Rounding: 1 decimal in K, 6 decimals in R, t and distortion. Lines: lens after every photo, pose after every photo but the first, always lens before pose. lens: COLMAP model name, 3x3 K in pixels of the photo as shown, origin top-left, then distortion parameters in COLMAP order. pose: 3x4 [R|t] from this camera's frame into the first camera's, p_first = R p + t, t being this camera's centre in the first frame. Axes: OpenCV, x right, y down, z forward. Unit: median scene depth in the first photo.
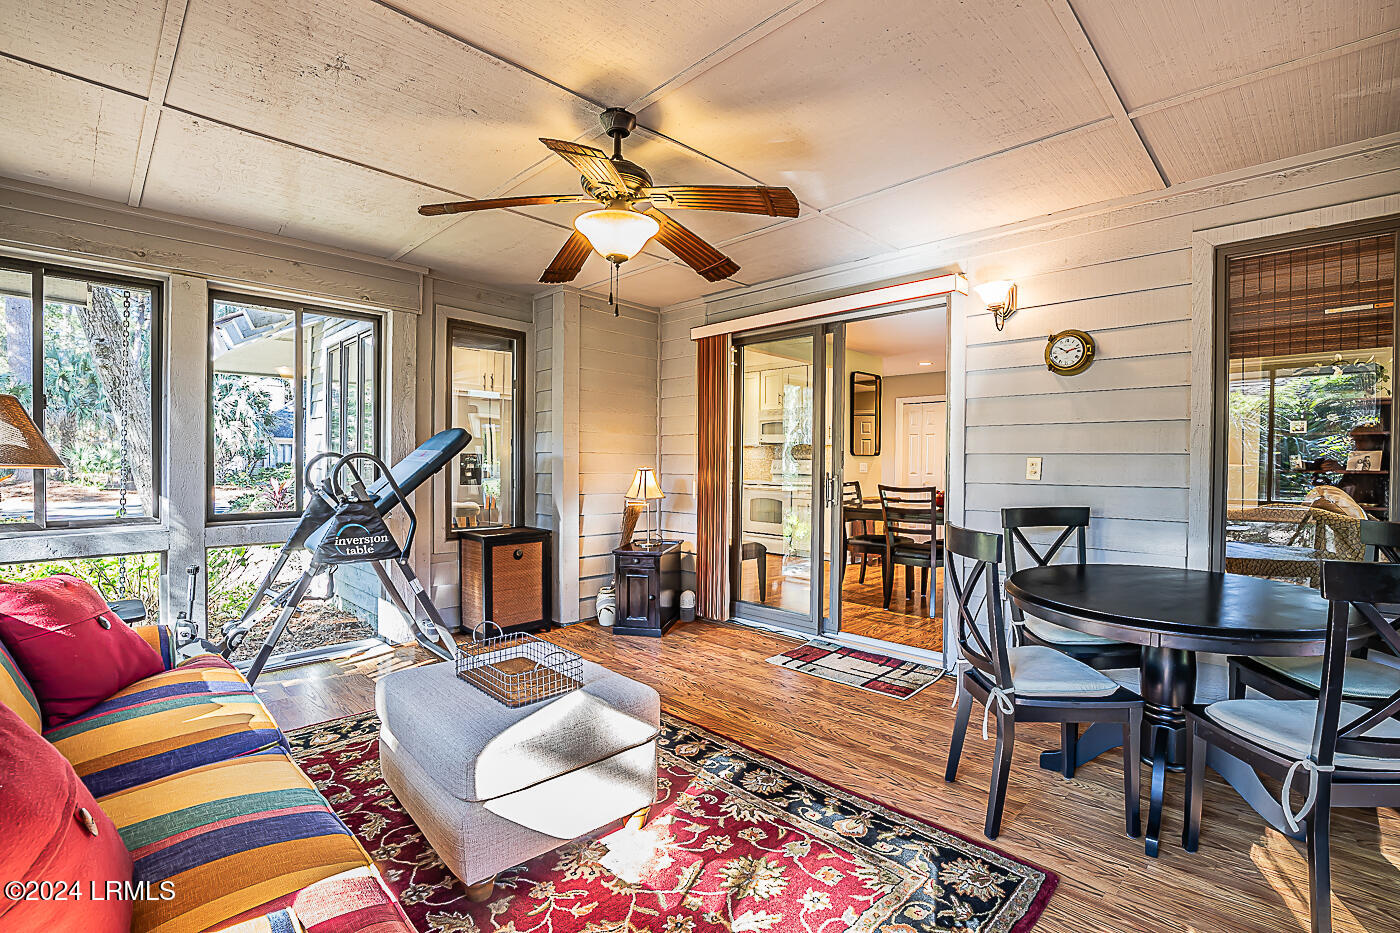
lens RADIAL K [[628.5, 0, 705.7], [0, 628.5, 466.9], [0, 0, 1]] dist [-0.022451, 0.000017]
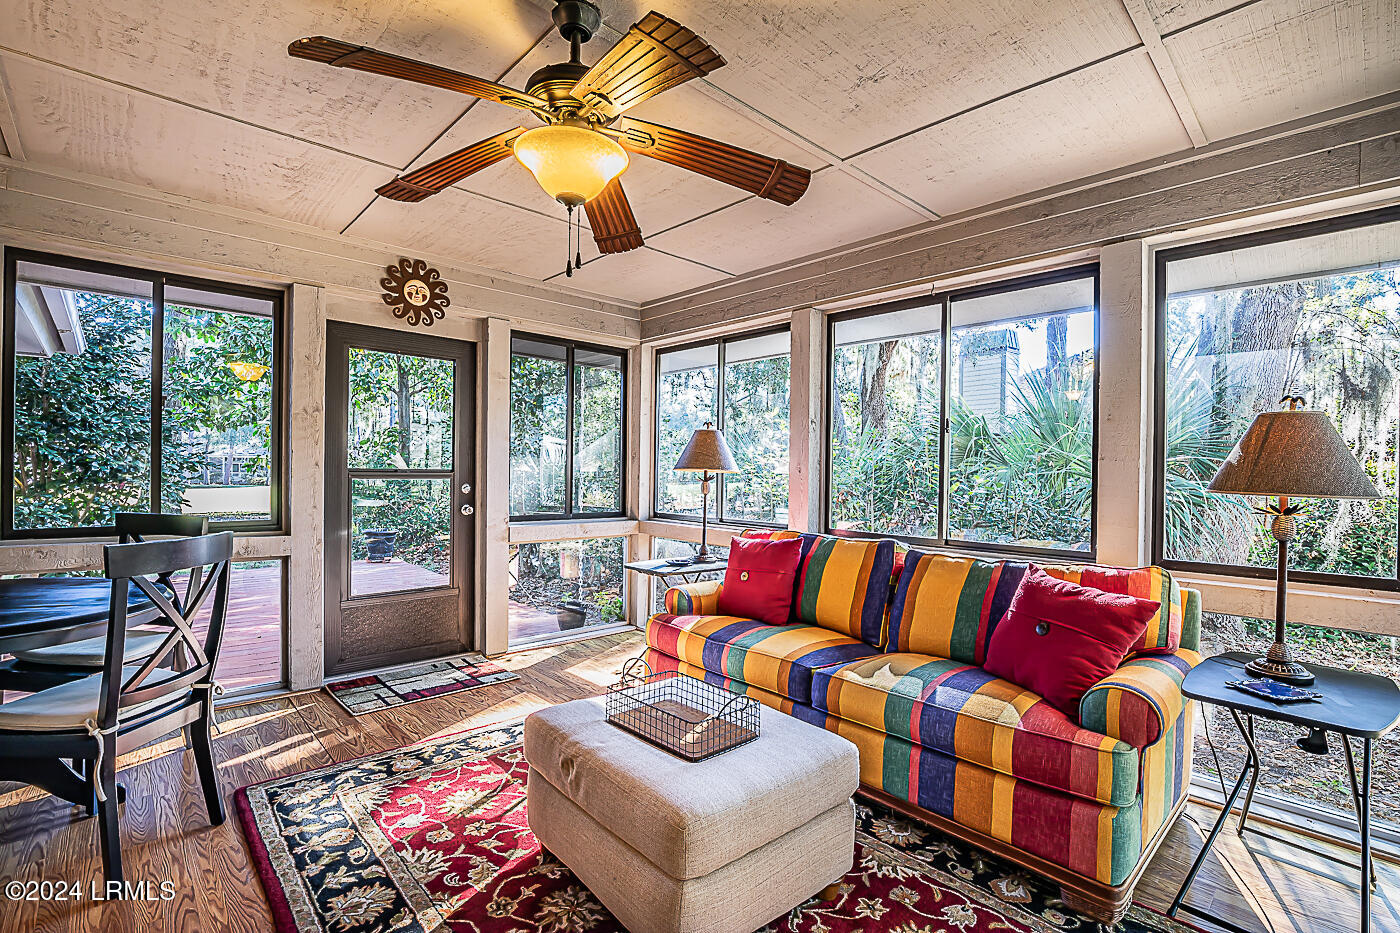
lens RADIAL K [[651.9, 0, 710.6], [0, 651.9, 470.1], [0, 0, 1]] dist [-0.022724, 0.000363]
pose [[-0.999189, -0.022215, 0.033570, -0.249394], [-0.021910, 0.999715, 0.009436, -0.017097], [-0.033770, 0.008692, -0.999392, 1.308344]]
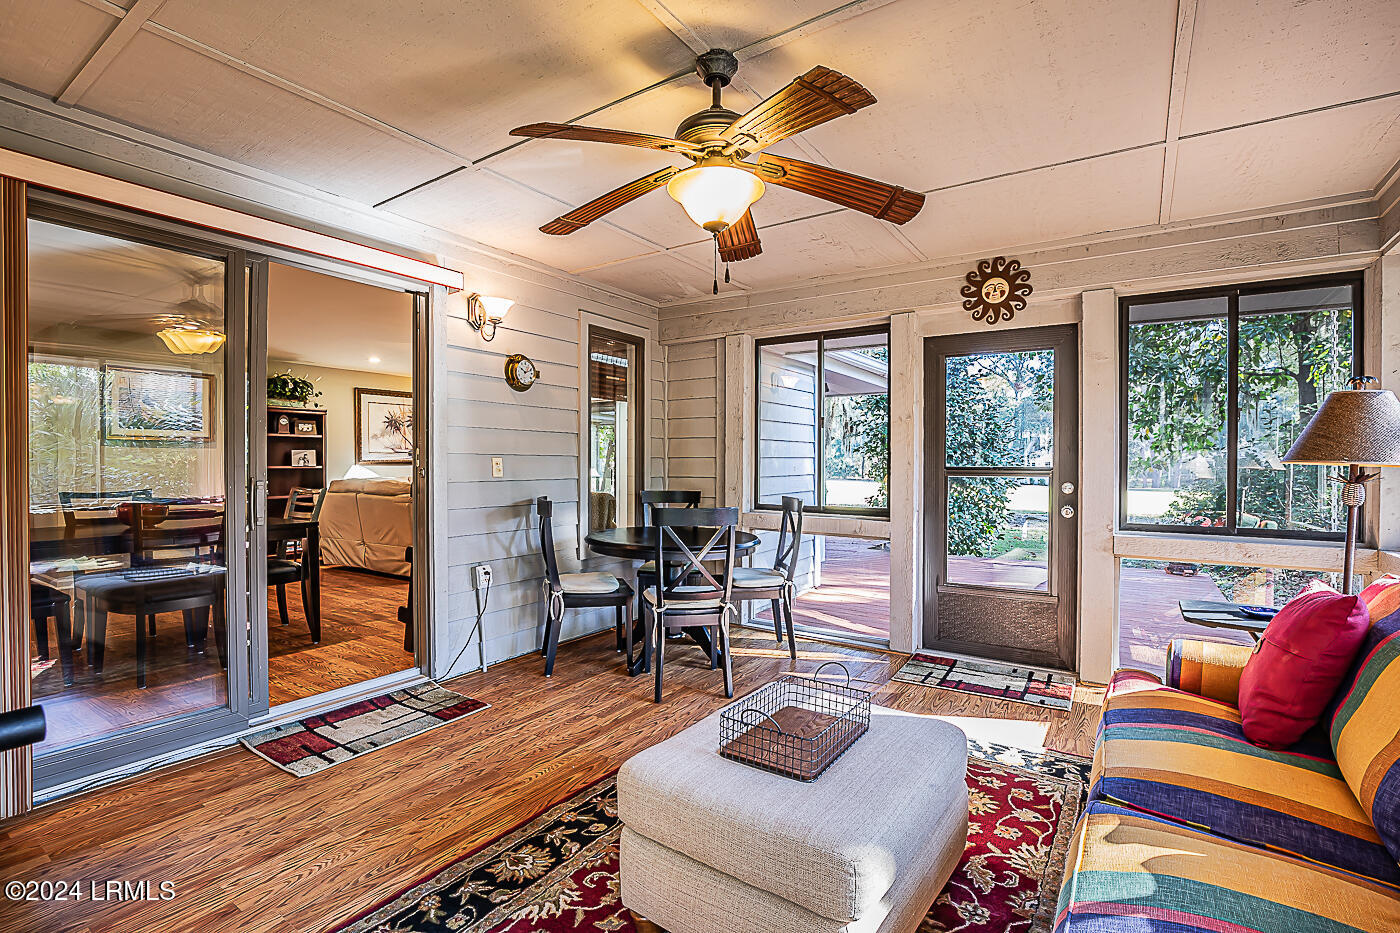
lens RADIAL K [[651.9, 0, 710.6], [0, 651.9, 470.1], [0, 0, 1]] dist [-0.022724, 0.000363]
pose [[-0.190947, -0.016075, 0.981469, -0.745466], [0.002915, 0.999852, 0.016943, -0.011240], [-0.981596, 0.006096, -0.190872, 0.870825]]
